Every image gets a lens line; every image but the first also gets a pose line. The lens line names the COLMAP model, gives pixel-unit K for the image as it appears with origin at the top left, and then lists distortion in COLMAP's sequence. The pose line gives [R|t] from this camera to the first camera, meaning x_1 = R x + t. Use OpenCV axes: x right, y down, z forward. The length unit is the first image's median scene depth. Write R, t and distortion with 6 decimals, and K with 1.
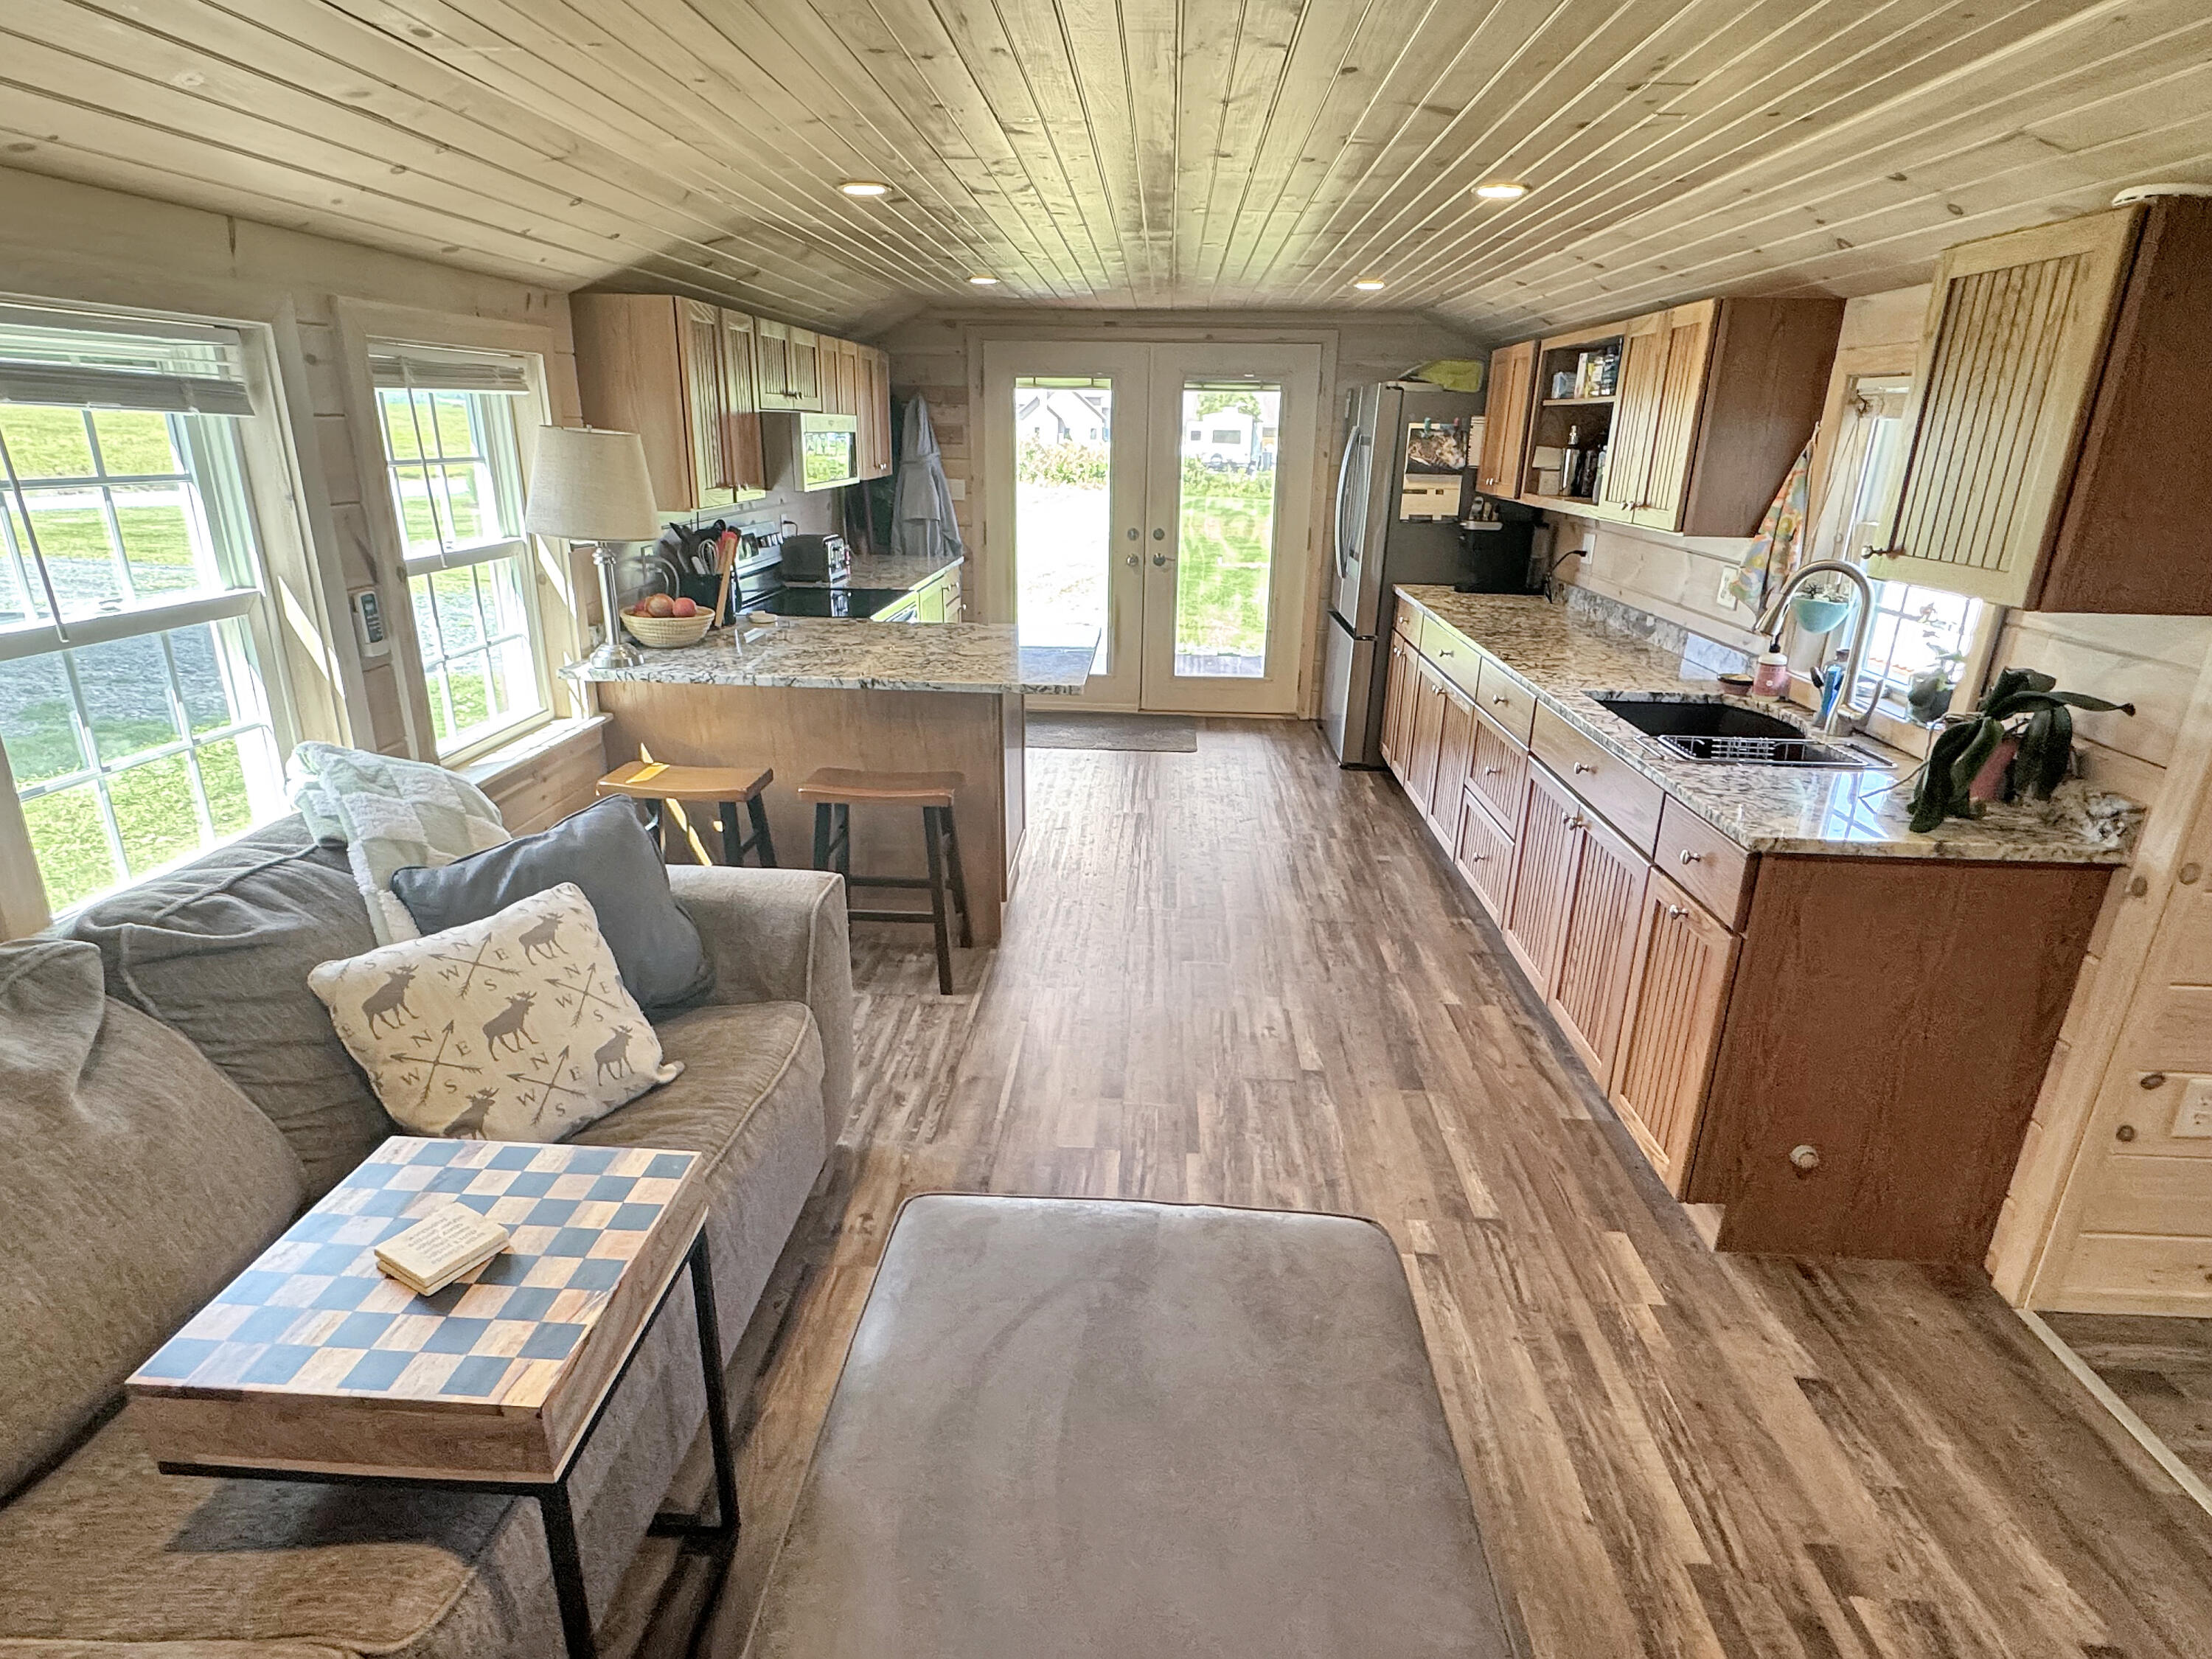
lens RADIAL K [[1150.5, 0, 1103.5], [0, 1150.5, 822.7], [0, 0, 1]] dist [-0.001593, 0.000930]
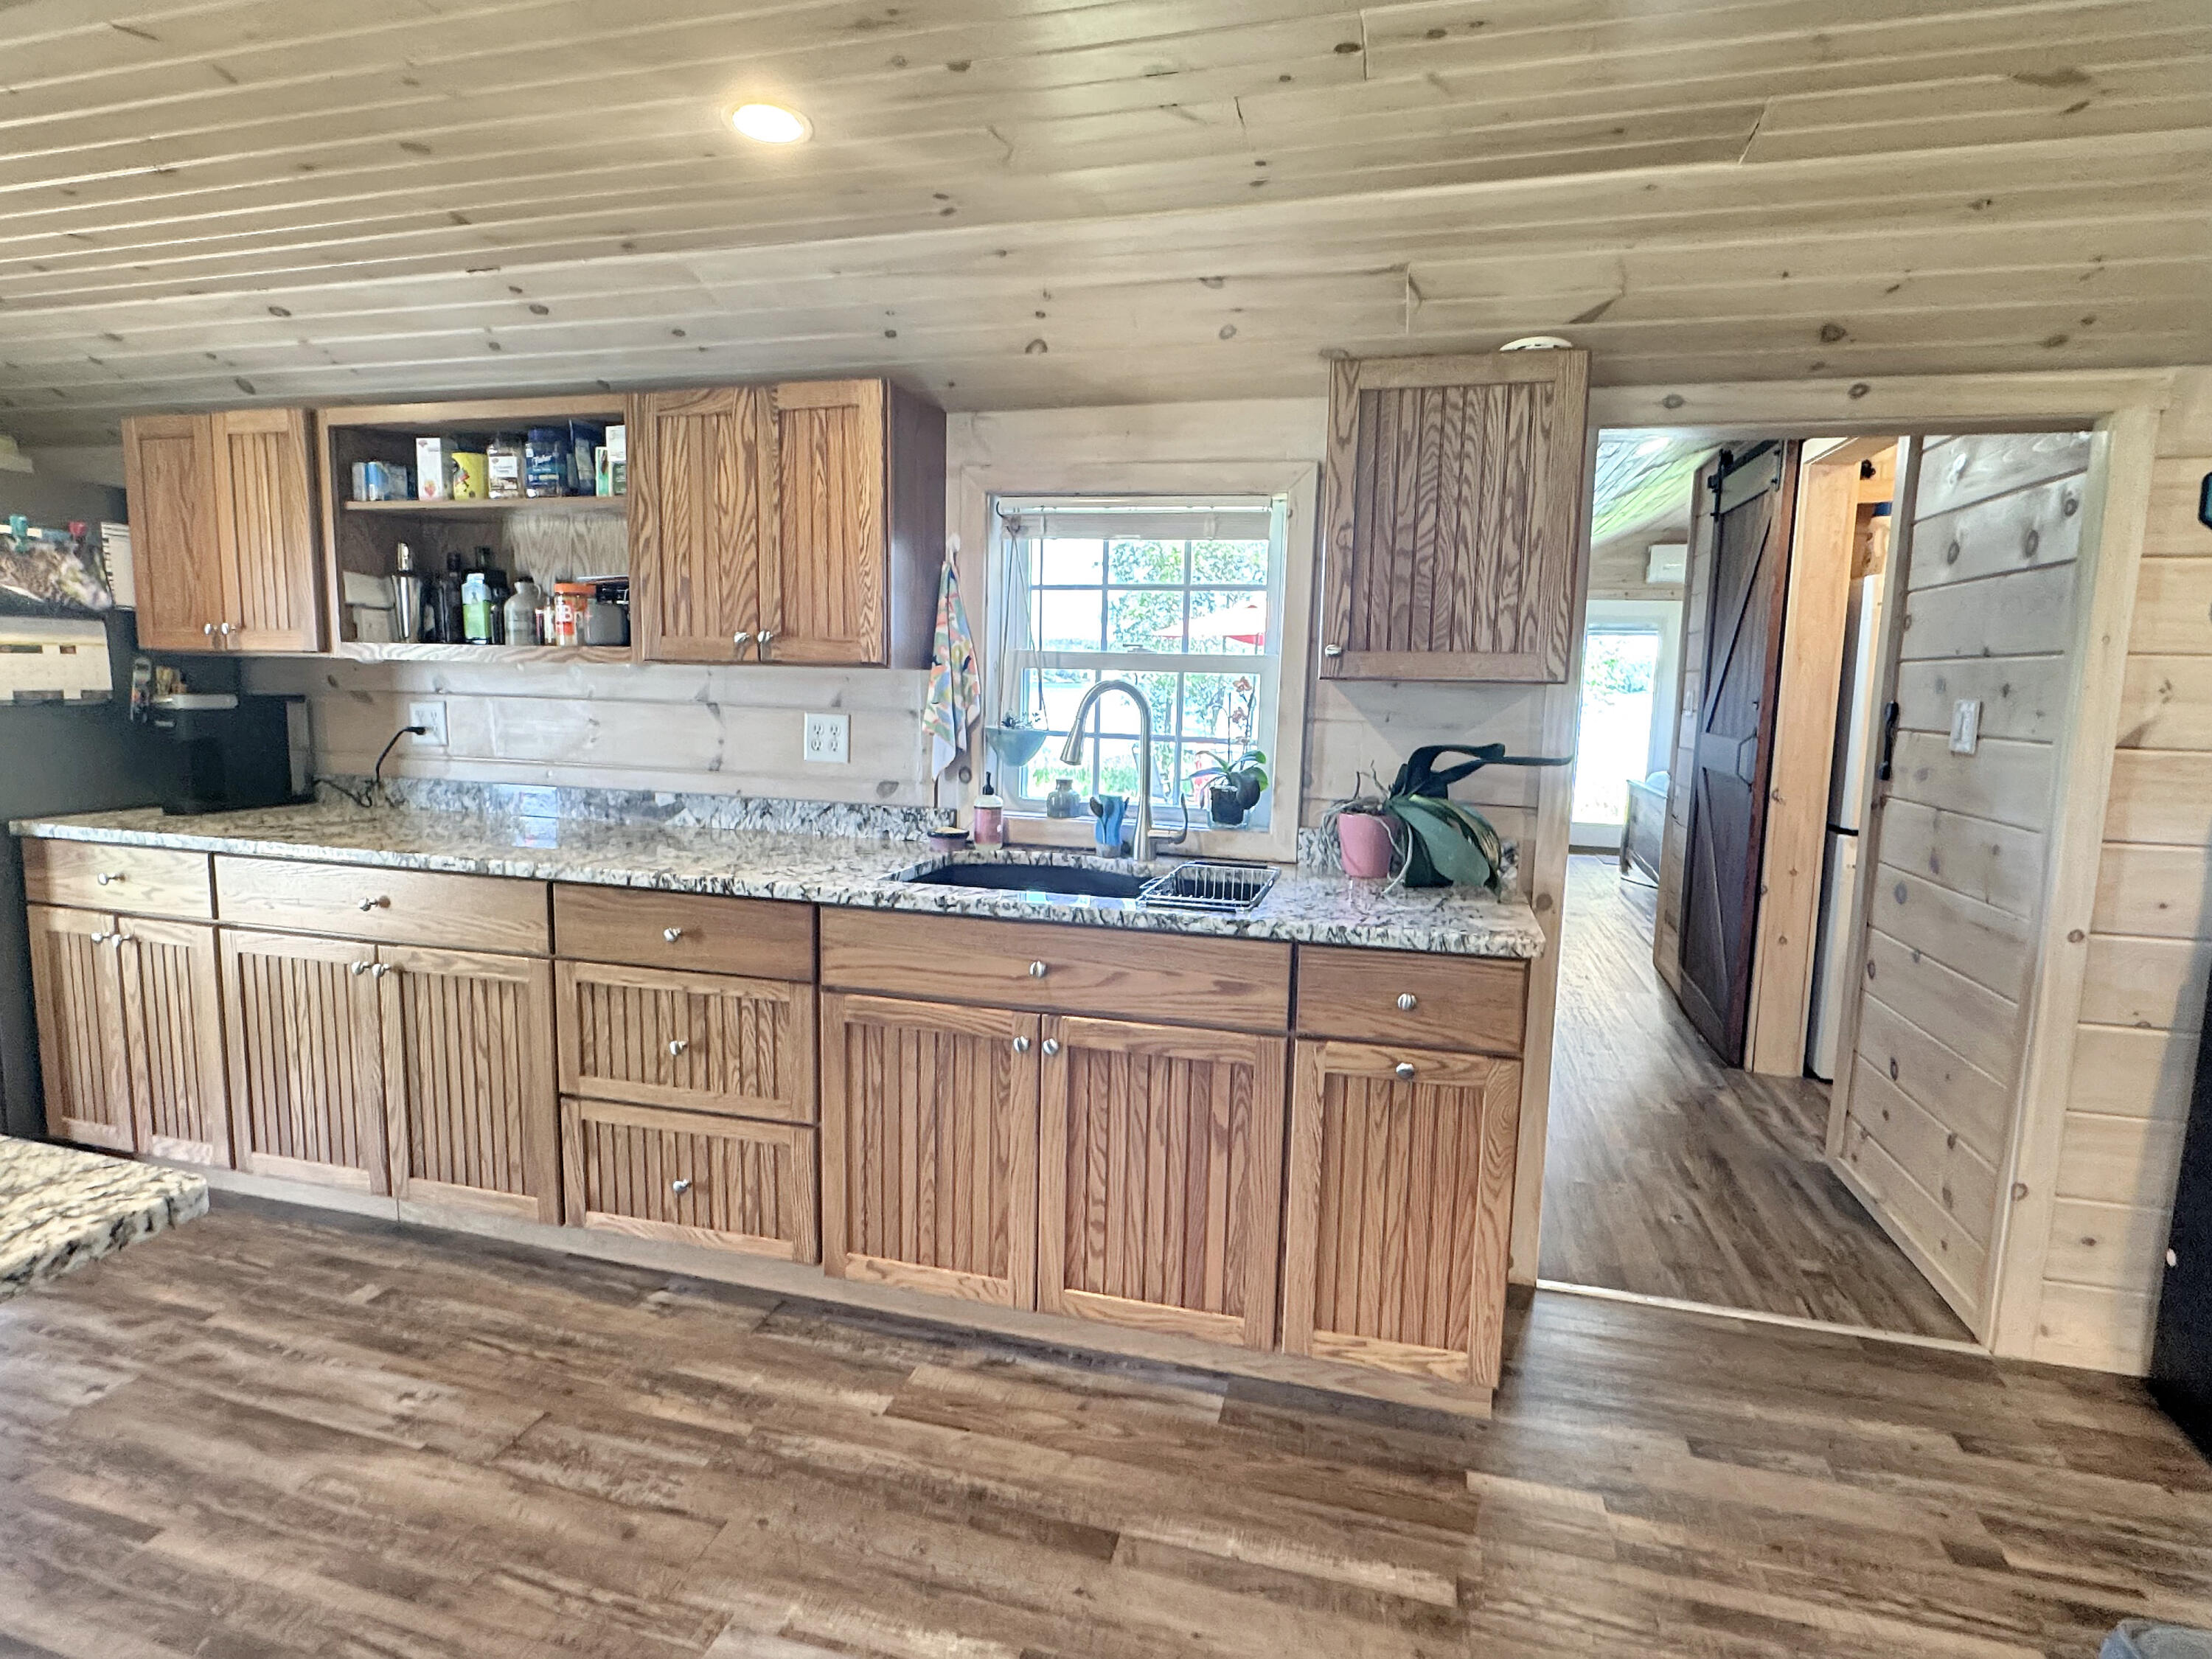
lens RADIAL K [[1145.5, 0, 1102.4], [0, 1145.5, 825.4], [0, 0, 1]] dist [-0.001628, -0.000251]
pose [[0.214367, -0.139058, 0.966804, -0.181313], [0.300606, 0.951165, 0.070156, -0.119691], [-0.929345, 0.275588, 0.245700, 0.530631]]
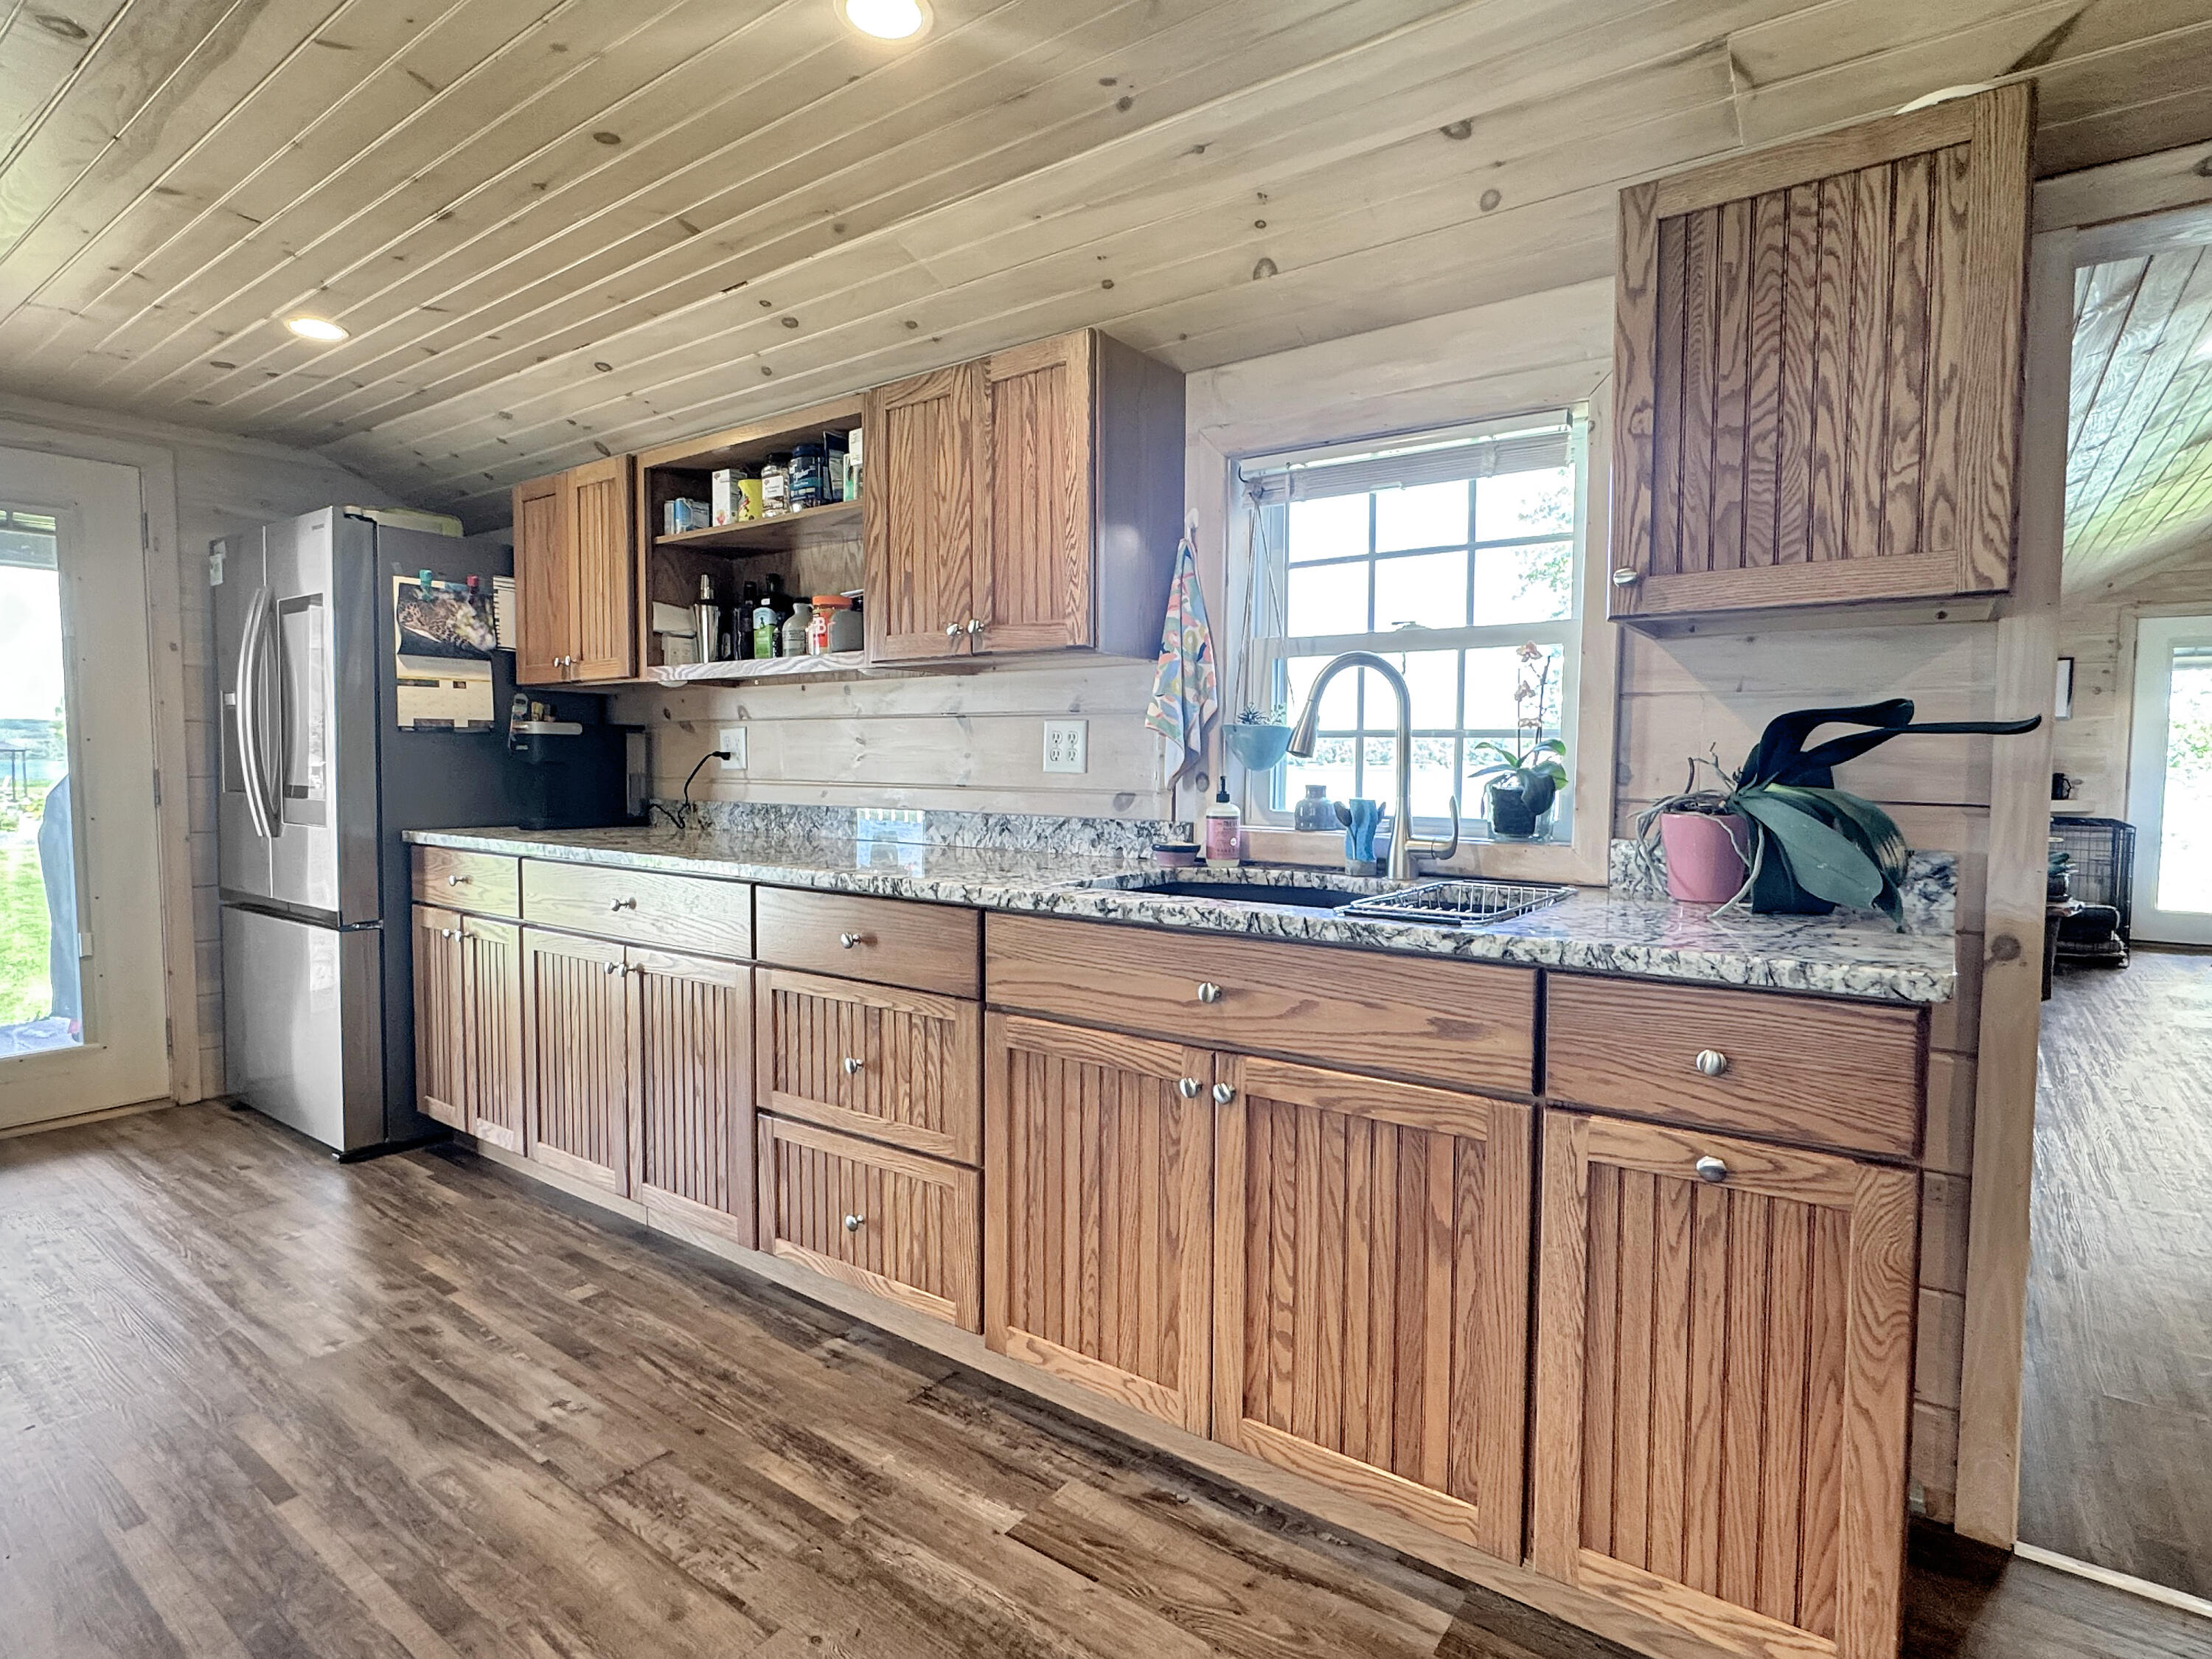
lens RADIAL K [[1150.5, 0, 1103.5], [0, 1150.5, 822.7], [0, 0, 1]] dist [-0.001593, 0.000930]
pose [[0.549644, -0.062358, 0.833068, -0.059860], [0.277324, 0.954279, -0.111543, -0.054900], [-0.788024, 0.292339, 0.541808, 0.492769]]
